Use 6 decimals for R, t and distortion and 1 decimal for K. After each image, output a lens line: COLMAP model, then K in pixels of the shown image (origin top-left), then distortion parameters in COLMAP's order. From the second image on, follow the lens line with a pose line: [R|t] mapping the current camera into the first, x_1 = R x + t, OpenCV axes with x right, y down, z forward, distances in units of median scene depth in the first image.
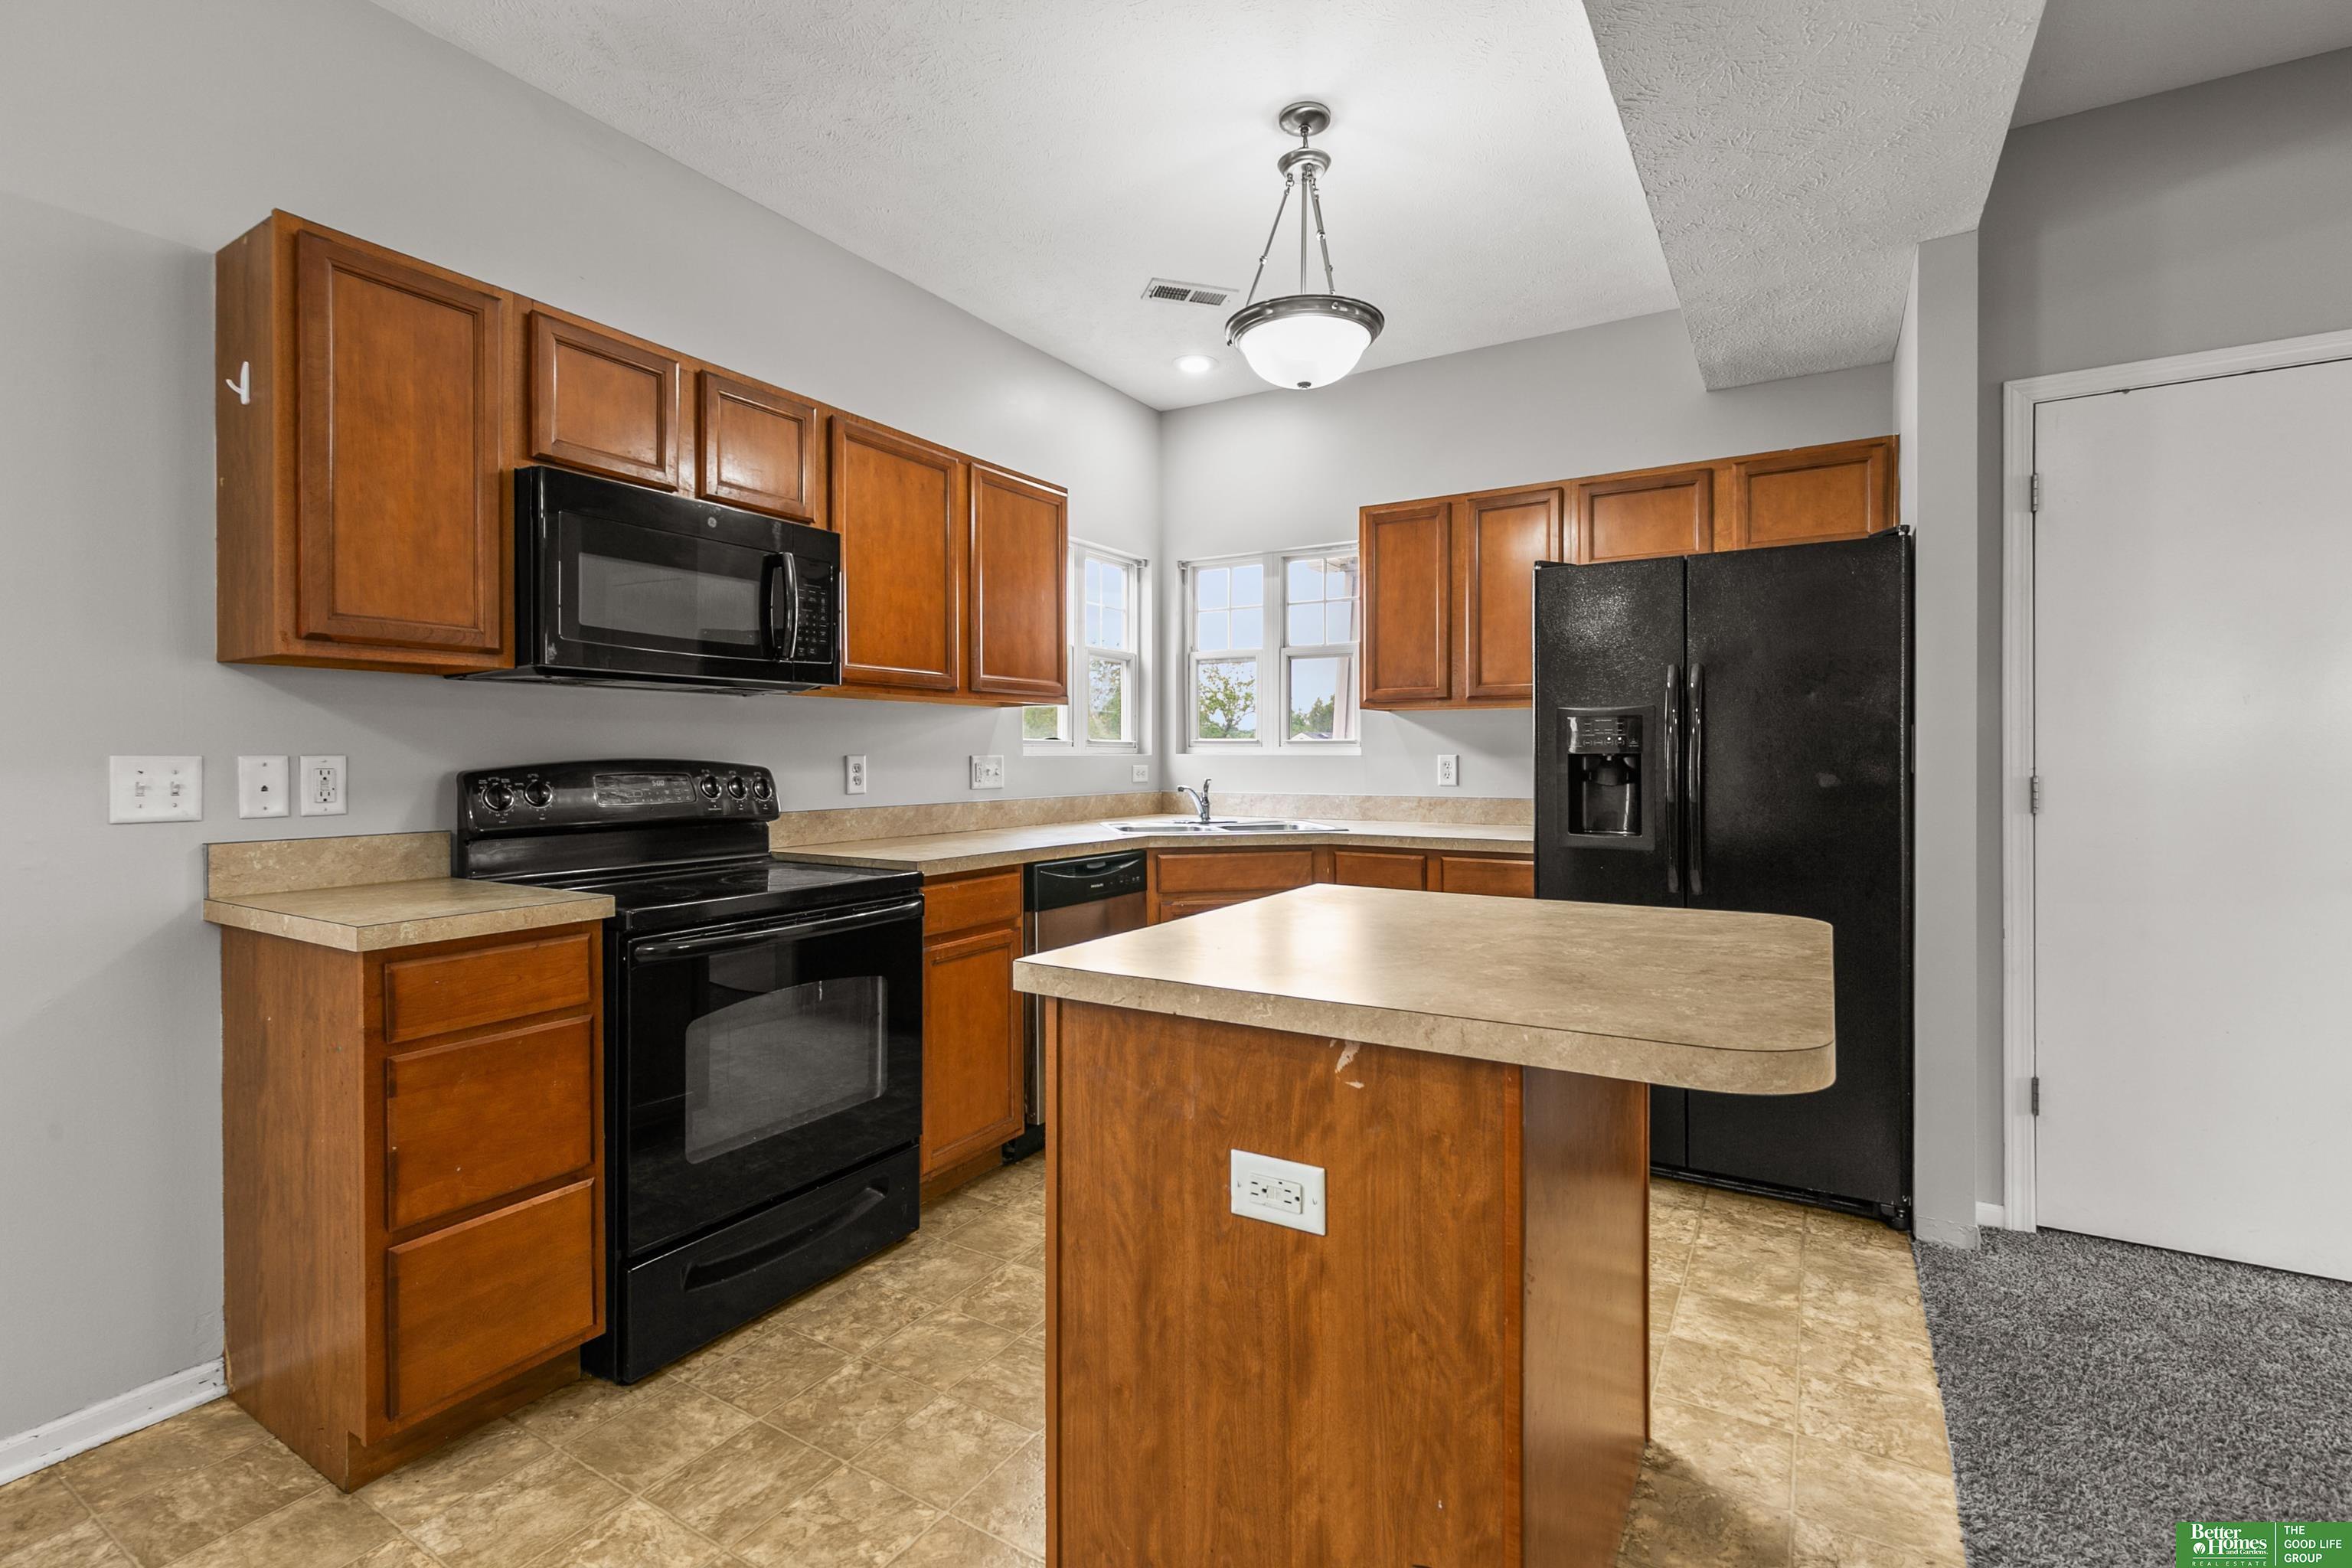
lens RADIAL K [[1060.2, 0, 1194.8], [0, 1060.2, 762.8], [0, 0, 1]] dist [0.000464, 0.000143]
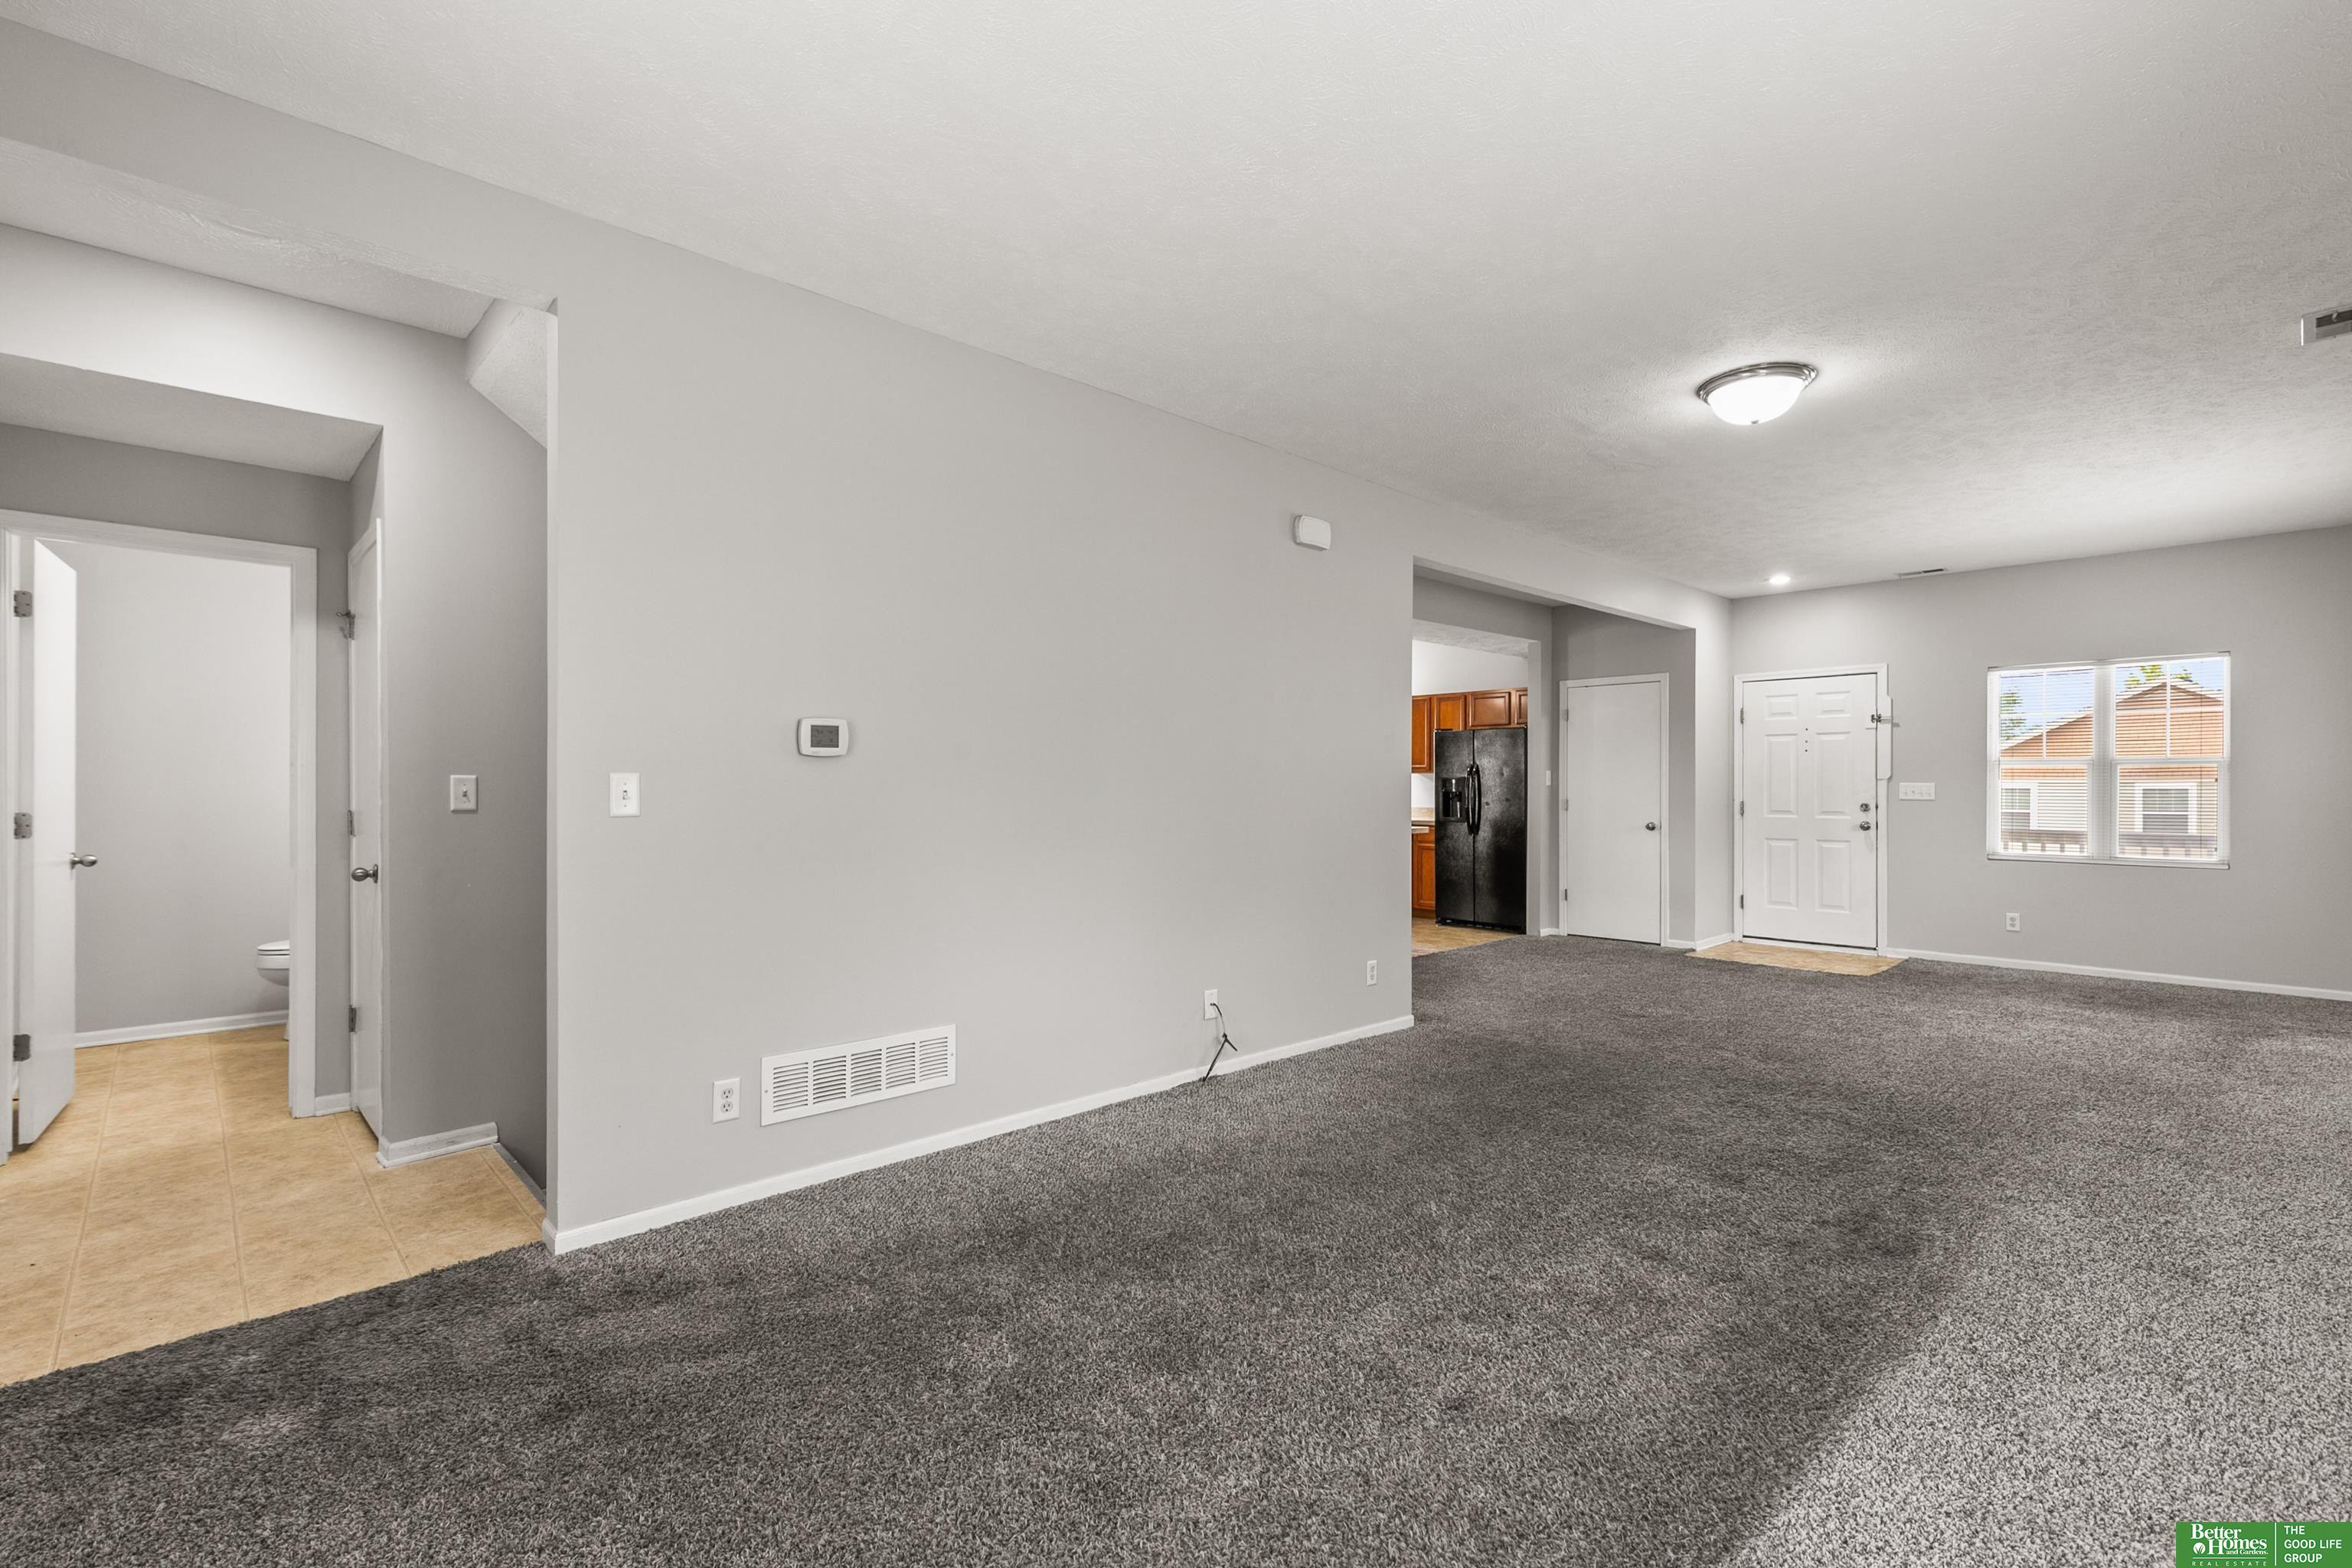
lens RADIAL K [[1060.2, 0, 1175.2], [0, 1060.2, 780.3], [0, 0, 1]] dist [0.000464, 0.000143]
pose [[0.964829, 0.001731, -0.262872, 0.688255], [-0.002554, 0.999993, -0.002790, -0.049756], [0.262866, 0.003363, 0.964827, -3.655678]]
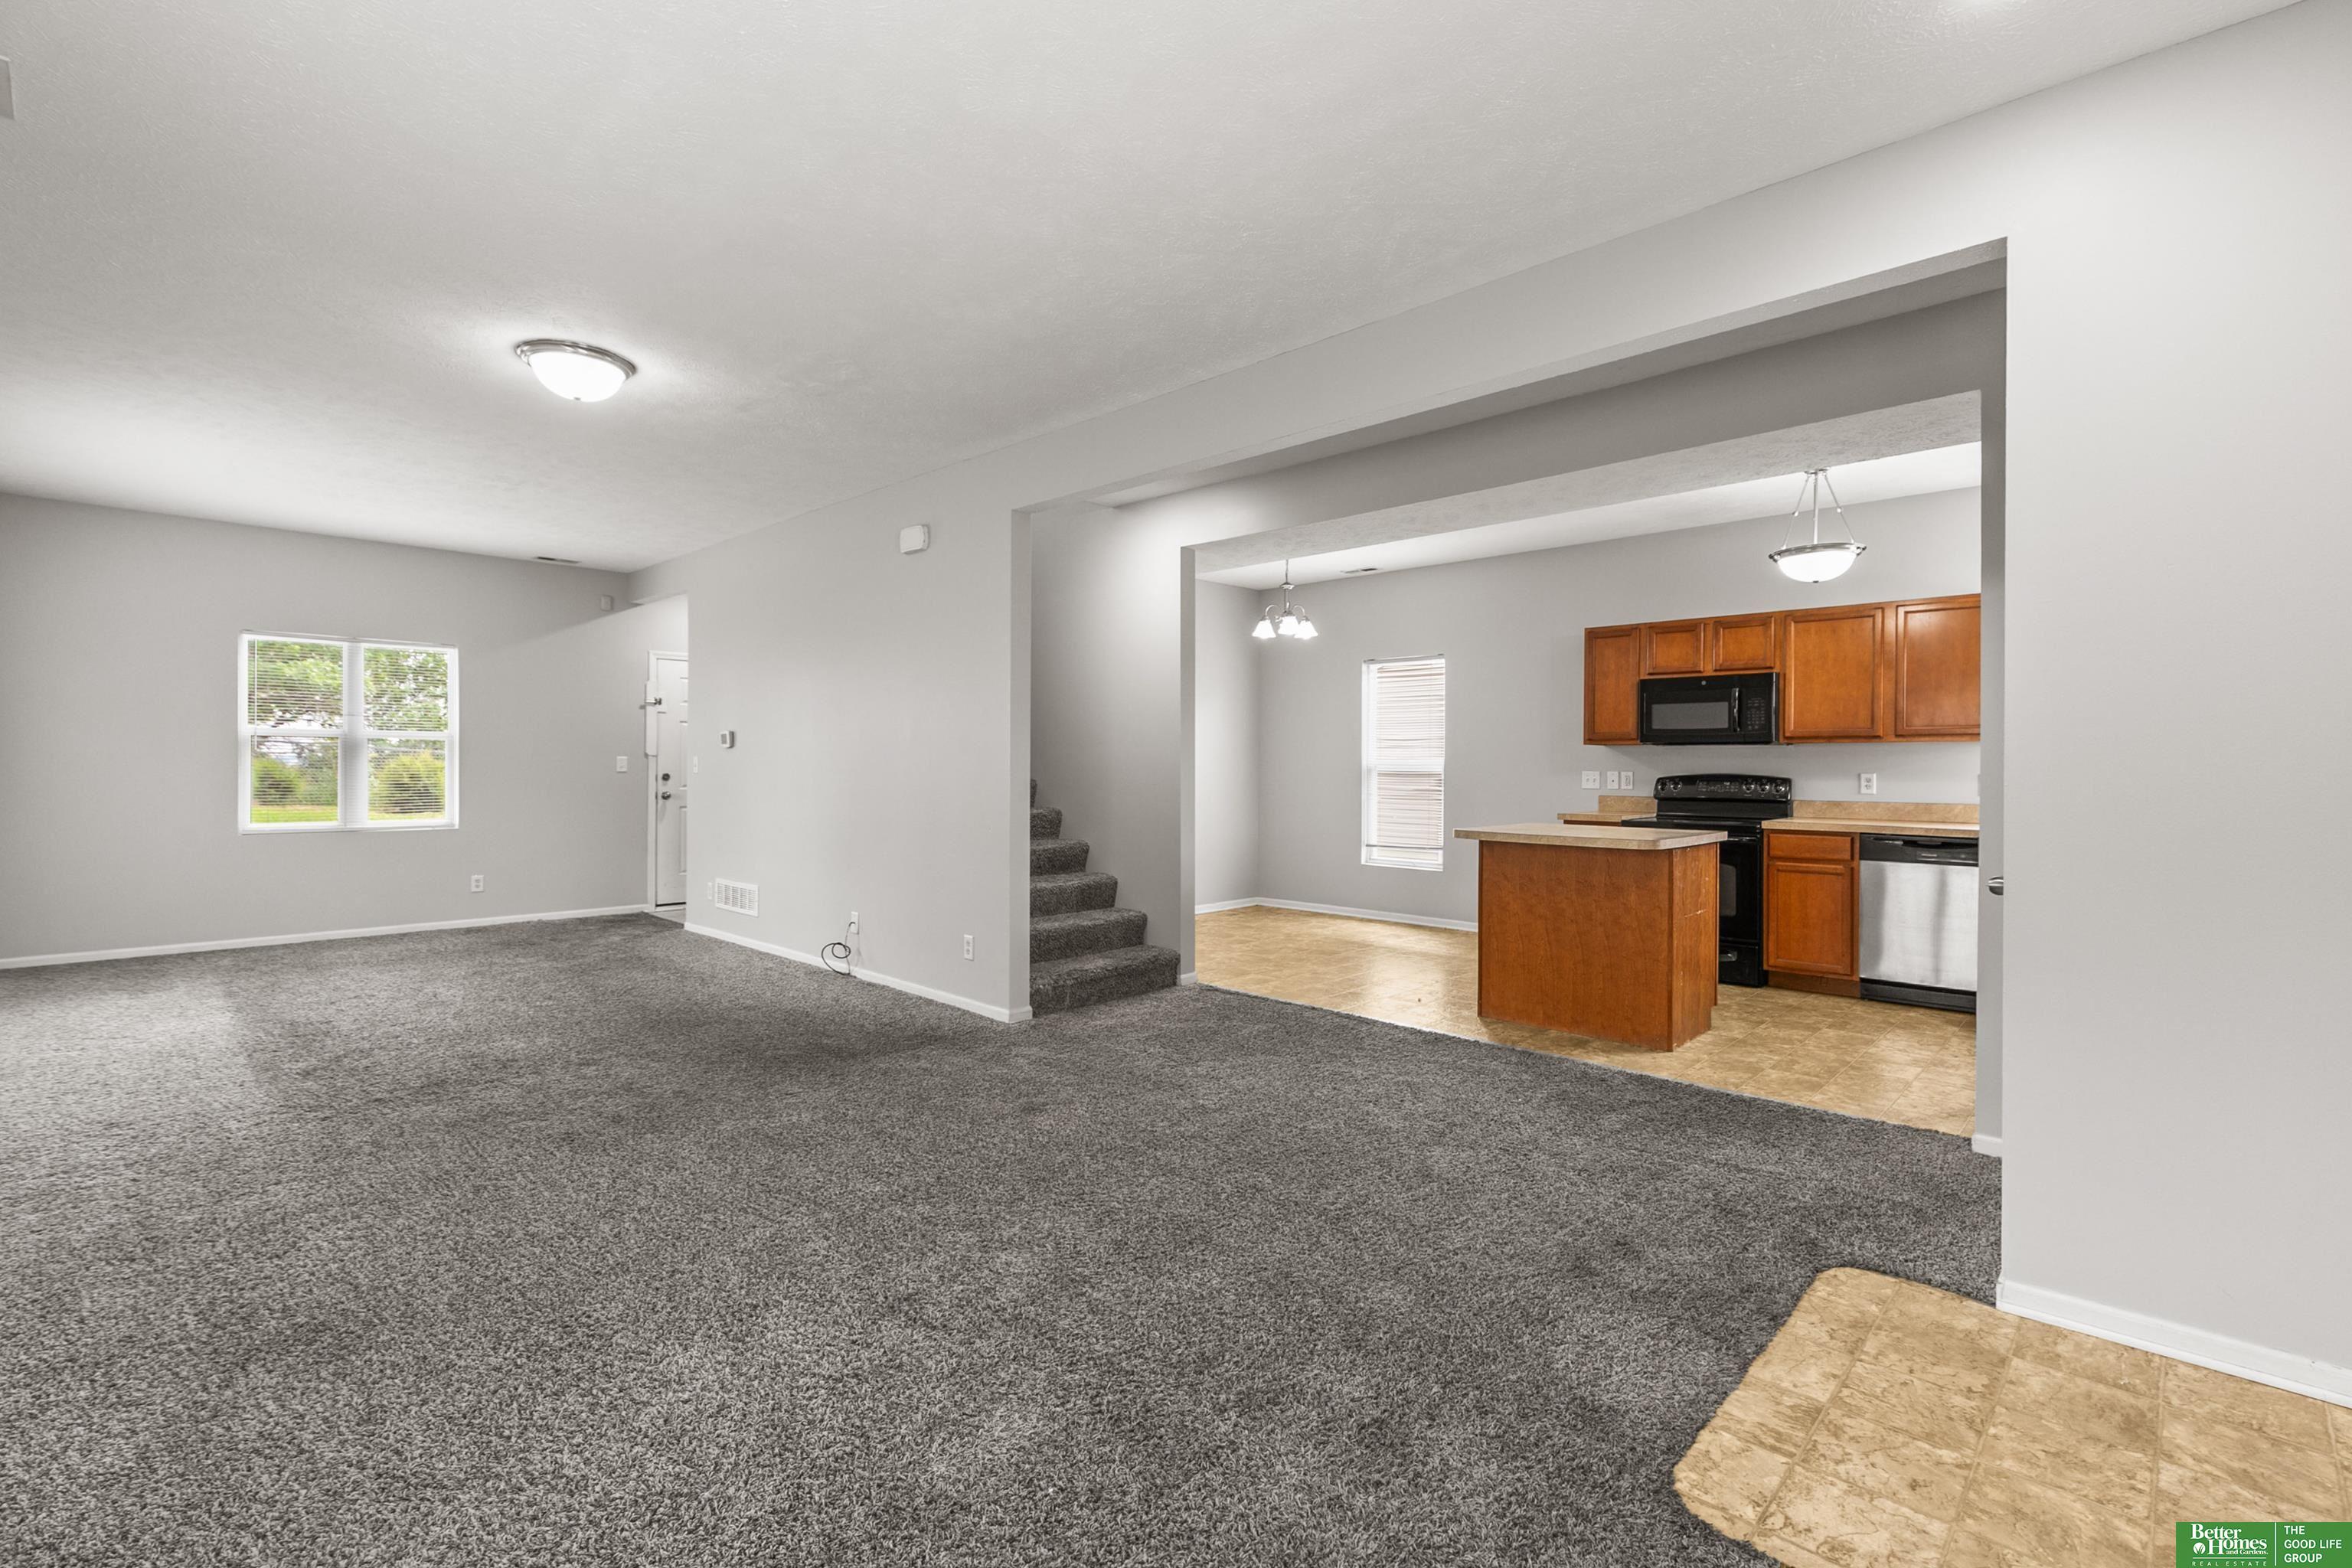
lens RADIAL K [[1060.2, 0, 1170.4], [0, 1060.2, 764.0], [0, 0, 1]] dist [0.000464, 0.000143]
pose [[-0.231747, 0.003796, -0.972769, 3.116174], [-0.008195, 0.999949, 0.005854, -0.042997], [0.972742, 0.009328, -0.231704, 0.429286]]
